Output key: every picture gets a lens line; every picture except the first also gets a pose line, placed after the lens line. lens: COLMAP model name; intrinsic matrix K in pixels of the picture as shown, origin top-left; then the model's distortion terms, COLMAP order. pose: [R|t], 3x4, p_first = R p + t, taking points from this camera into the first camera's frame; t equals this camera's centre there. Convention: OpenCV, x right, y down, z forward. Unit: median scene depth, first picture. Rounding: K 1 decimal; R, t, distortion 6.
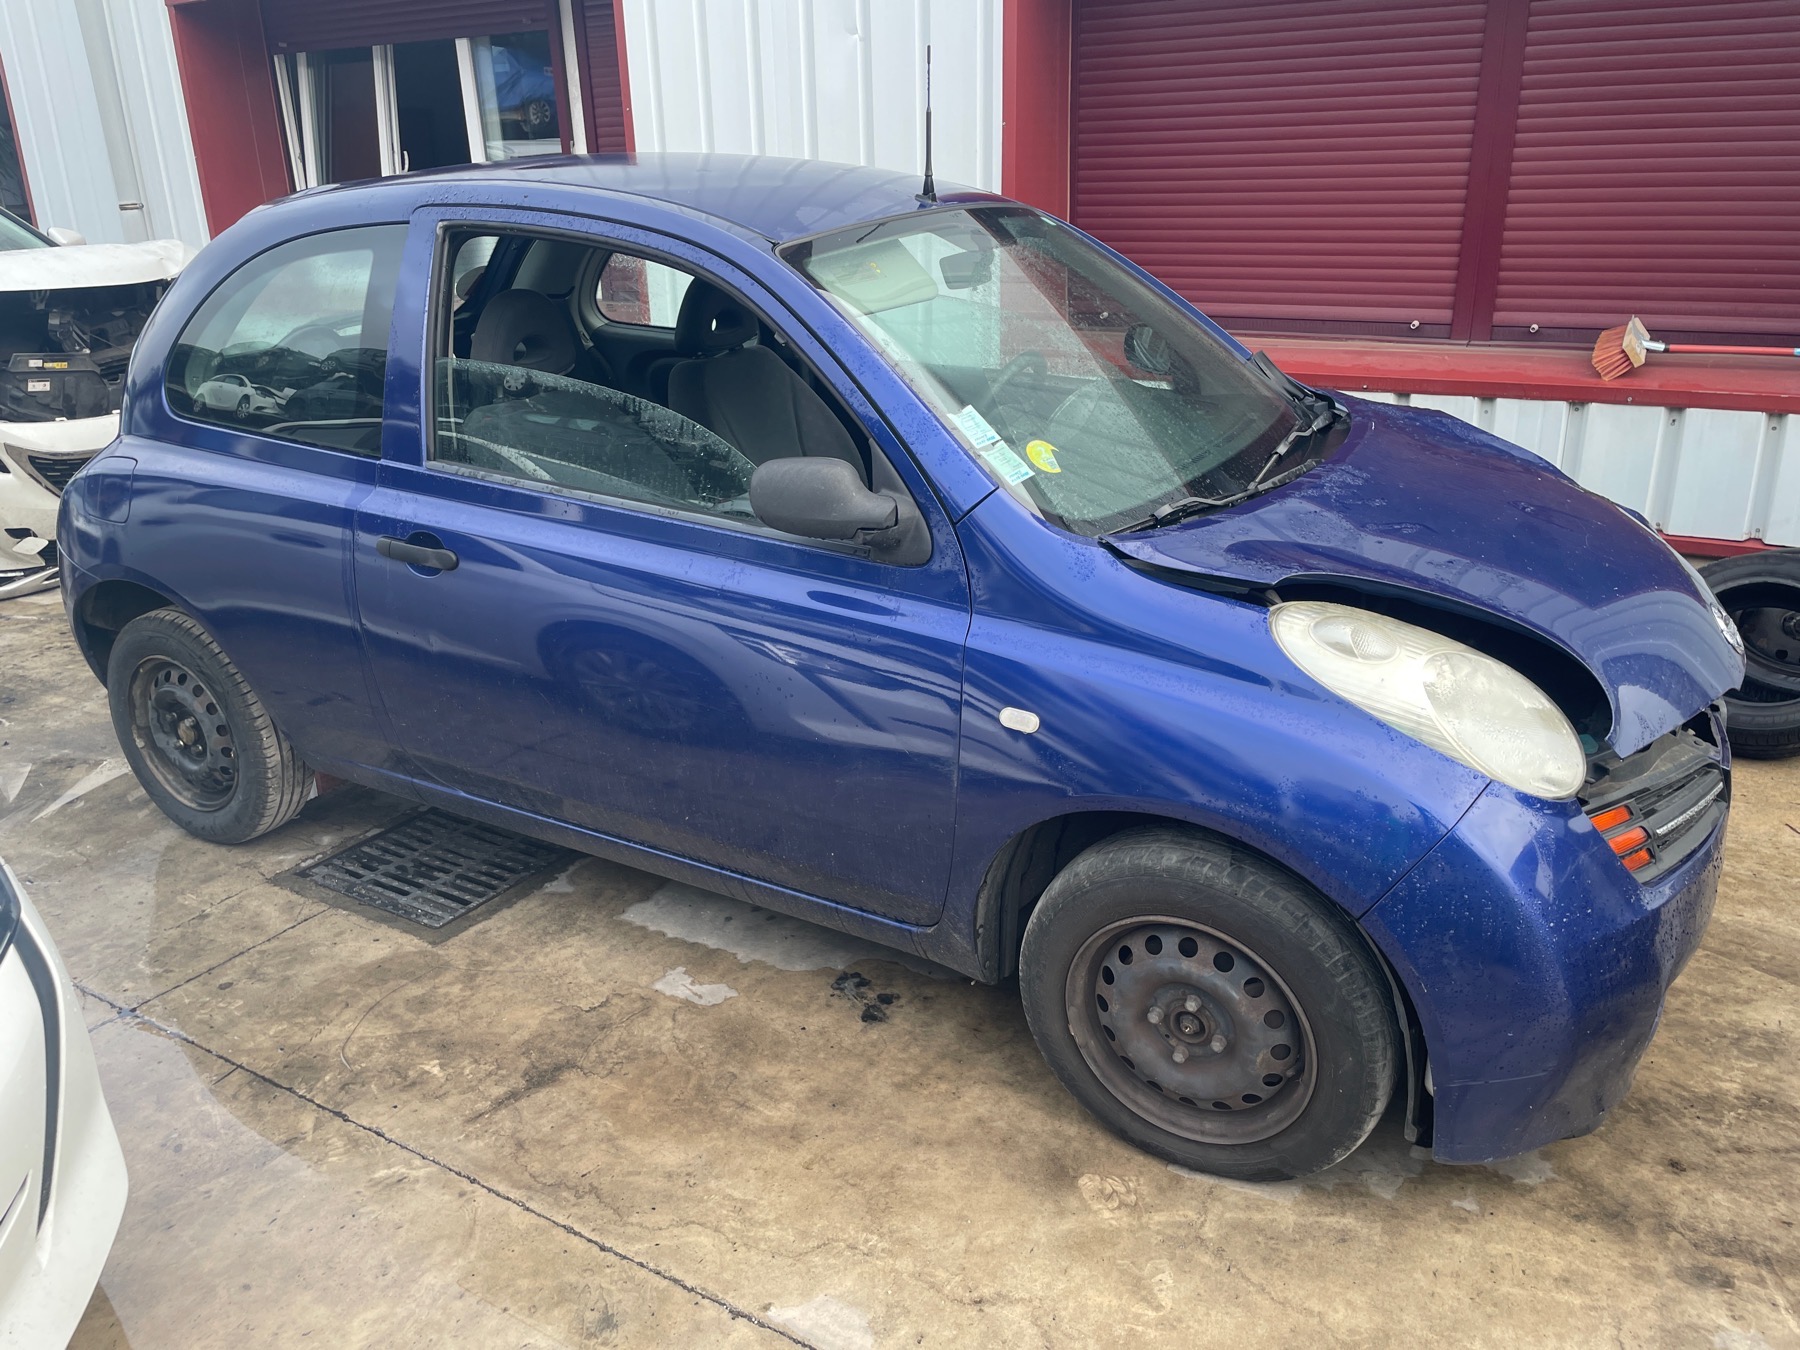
lens RADIAL K [[1367.0, 0, 893.4], [0, 1367.0, 672.5], [0, 0, 1]] dist [0.073753, -0.100486]
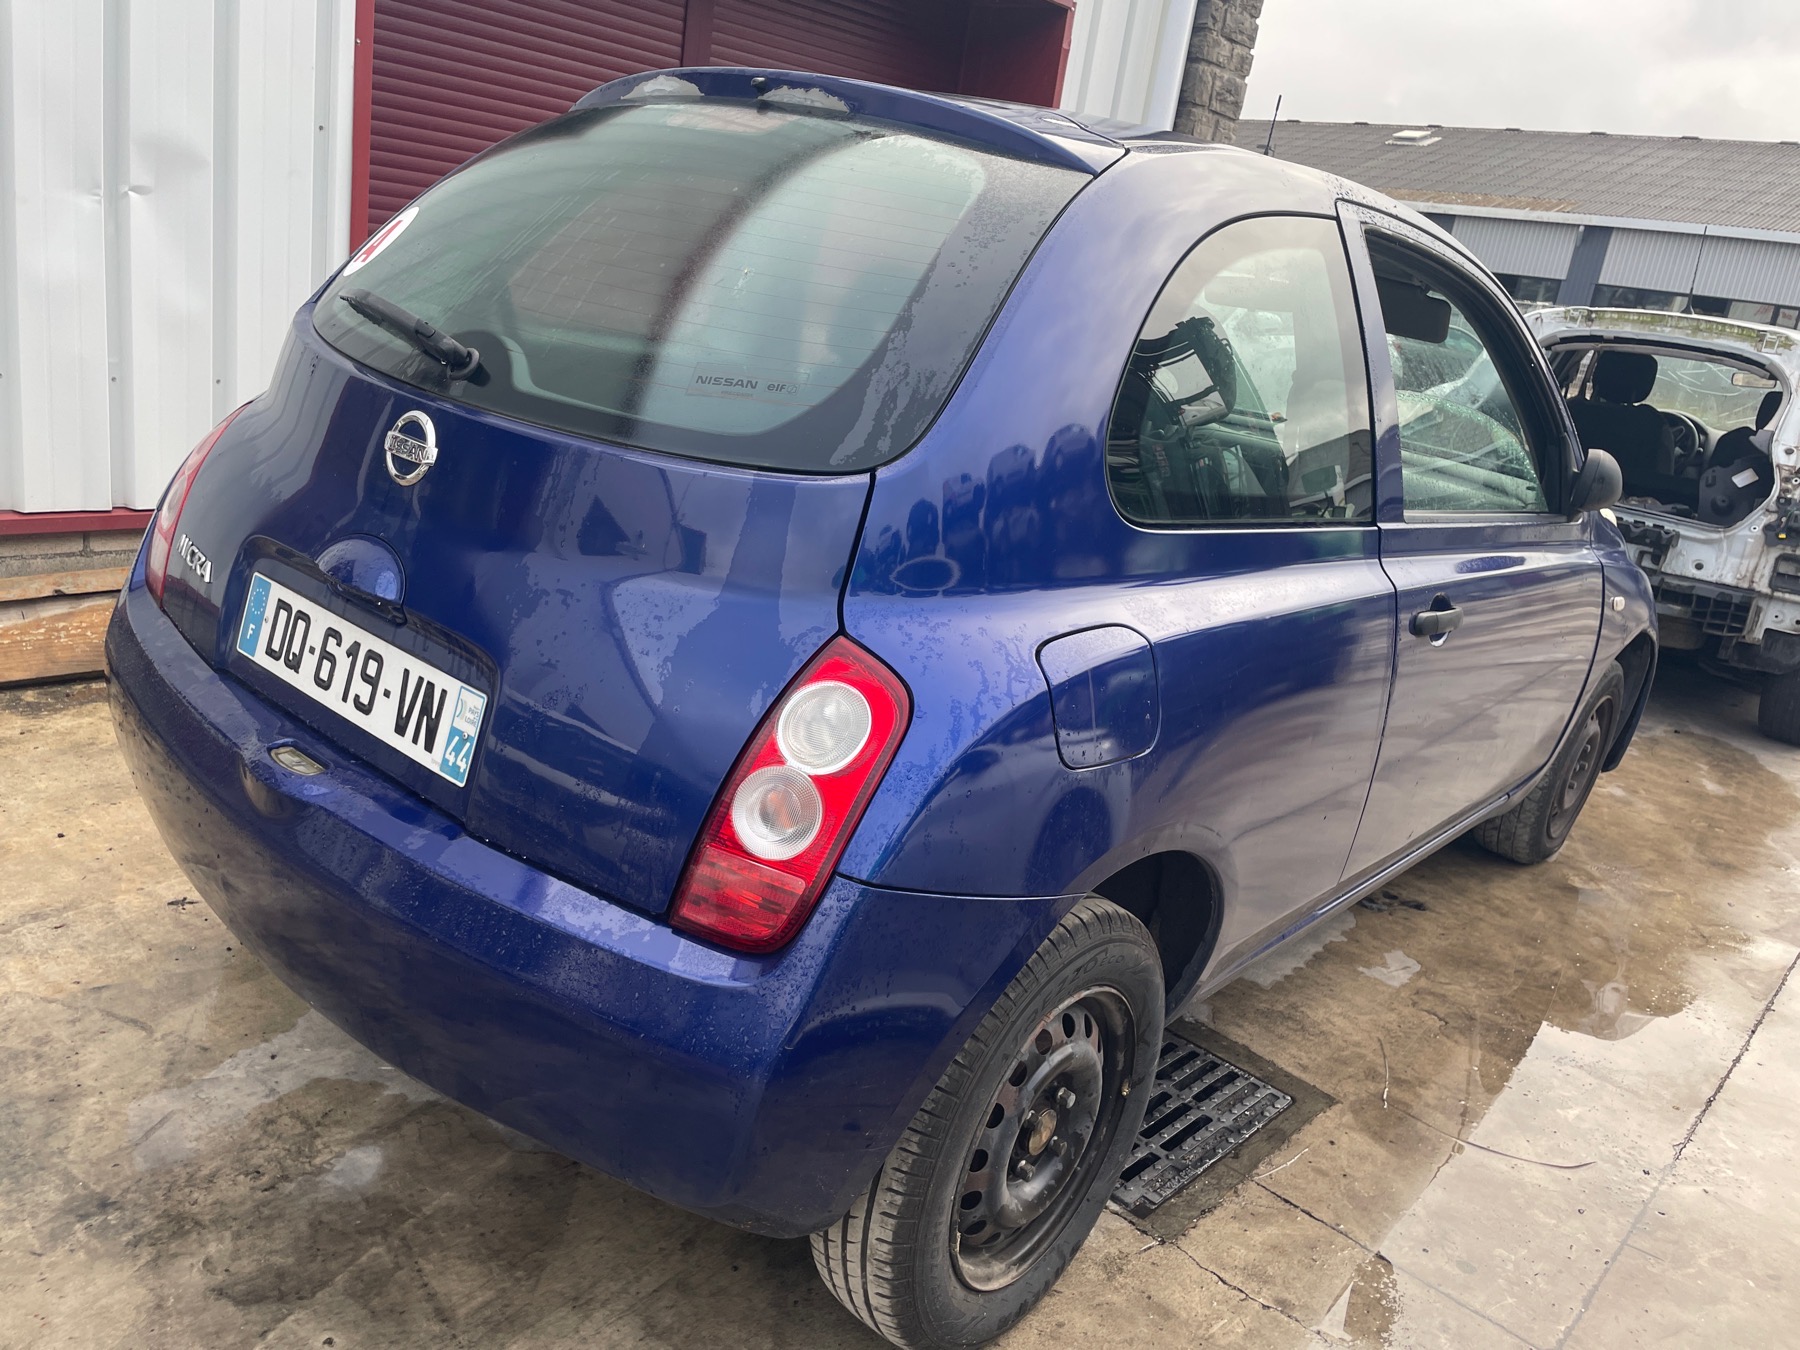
lens RADIAL K [[1367.0, 0, 918.3], [0, 1367.0, 674.9], [0, 0, 1]] dist [0.073753, -0.100486]
pose [[0.164136, -0.240908, 0.956568, -1.370592], [0.219467, 0.954333, 0.202687, -0.328974], [-0.961714, 0.176667, 0.209512, 1.283344]]
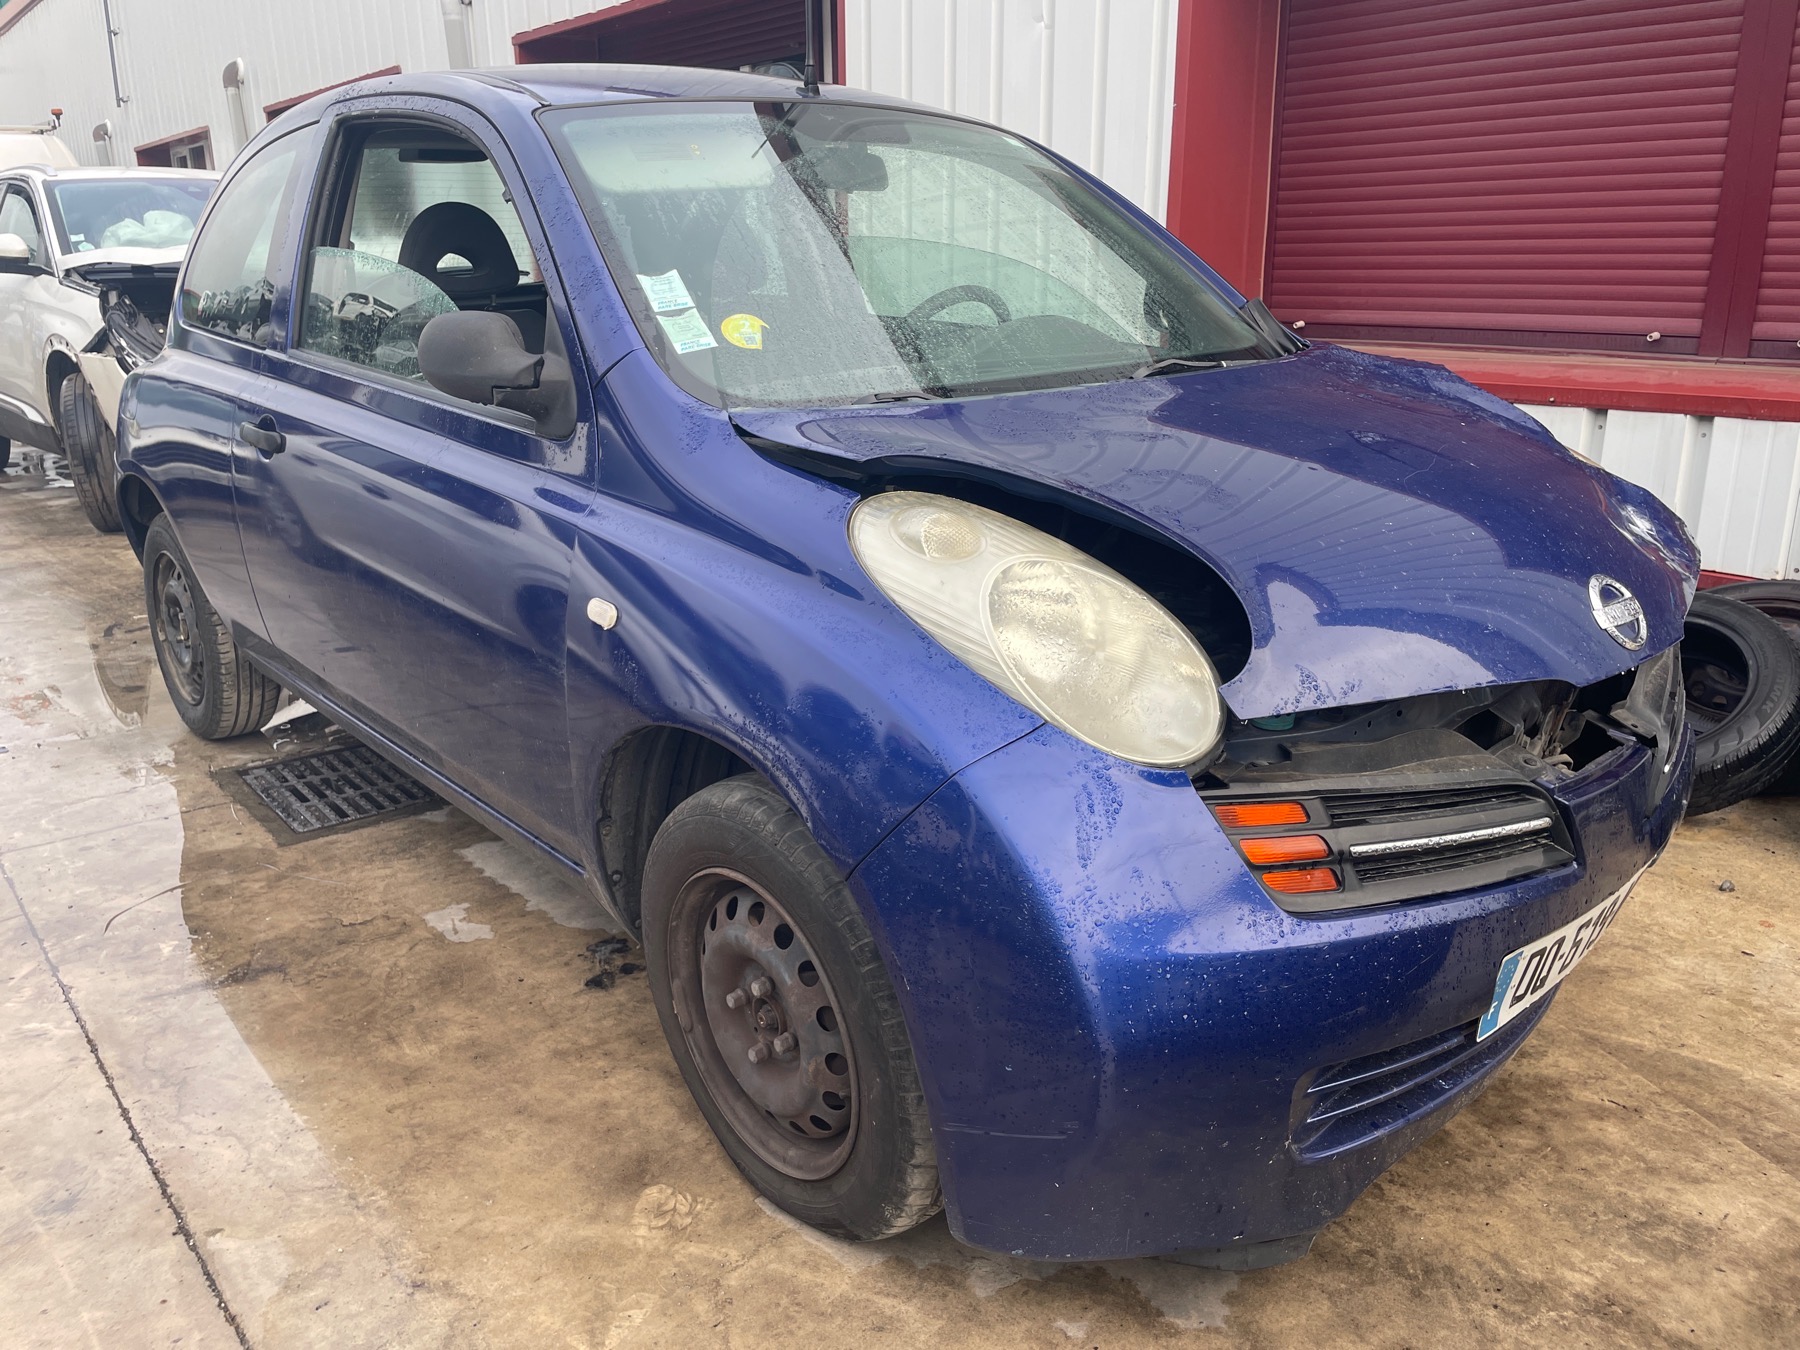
lens RADIAL K [[1367.0, 0, 890.3], [0, 1367.0, 674.0], [0, 0, 1]] dist [0.073753, -0.100486]
pose [[0.945212, 0.110071, -0.307341, 0.467472], [-0.129186, 0.990710, -0.042493, 0.076123], [0.299808, 0.079869, 0.950650, 0.224240]]
